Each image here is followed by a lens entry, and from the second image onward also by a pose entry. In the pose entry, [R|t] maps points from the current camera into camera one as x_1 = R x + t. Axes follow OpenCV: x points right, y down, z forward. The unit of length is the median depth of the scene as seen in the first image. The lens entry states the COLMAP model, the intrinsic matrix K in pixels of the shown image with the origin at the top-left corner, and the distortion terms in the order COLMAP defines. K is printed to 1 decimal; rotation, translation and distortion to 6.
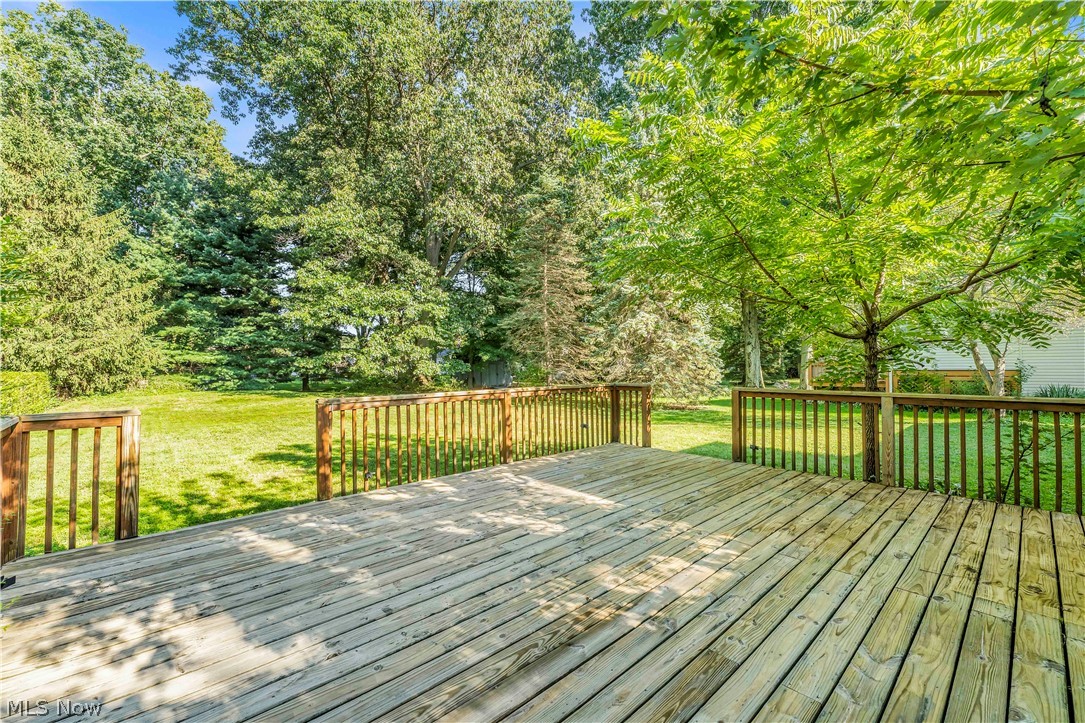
lens RADIAL K [[445.2, 0, 542.5], [0, 445.2, 361.5], [0, 0, 1]] dist [0.000320, -0.000038]
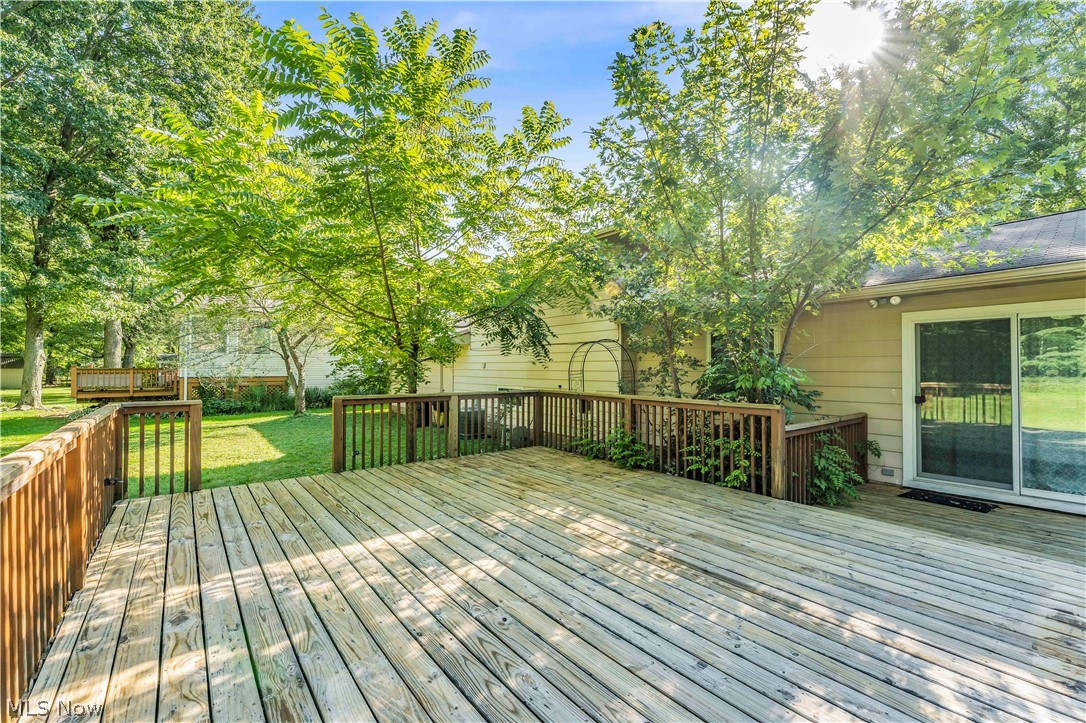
lens RADIAL K [[443.7, 0, 543.7], [0, 443.7, 363.2], [0, 0, 1]] dist [0.001661, 0.000179]
pose [[0.078684, 0.019944, 0.996700, -0.925318], [-0.006617, 0.999788, -0.019484, 0.012478], [-0.996878, -0.005062, 0.078799, 0.946784]]
